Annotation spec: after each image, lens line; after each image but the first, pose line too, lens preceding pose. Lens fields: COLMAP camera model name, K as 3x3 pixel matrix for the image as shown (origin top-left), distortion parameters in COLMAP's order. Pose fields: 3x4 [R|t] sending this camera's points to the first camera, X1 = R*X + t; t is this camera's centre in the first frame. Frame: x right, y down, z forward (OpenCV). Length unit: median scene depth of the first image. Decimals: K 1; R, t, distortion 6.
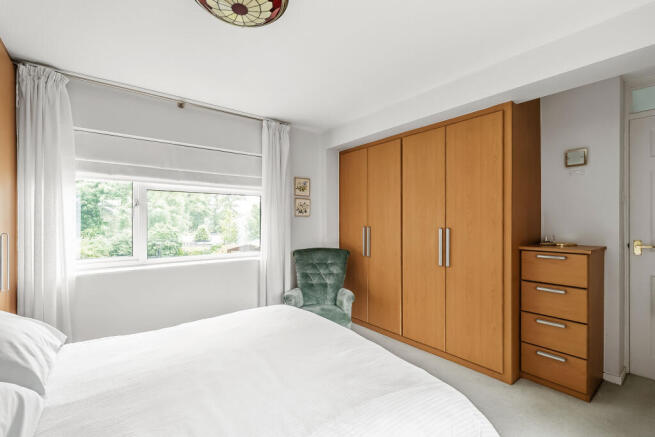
lens RADIAL K [[289.9, 0, 328.7], [0, 289.9, 220.3], [0, 0, 1]] dist [0.003865, 0.000415]
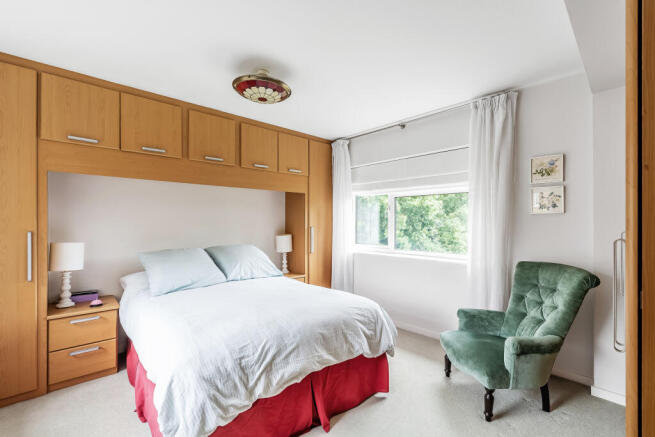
lens RADIAL K [[289.9, 0, 328.6], [0, 289.9, 220.9], [0, 0, 1]] dist [0.003865, 0.000415]
pose [[0.099858, 0.000600, -0.995002, 0.671653], [0.006504, 0.999978, 0.001256, -0.000641], [0.994980, -0.006597, 0.099852, 0.559924]]
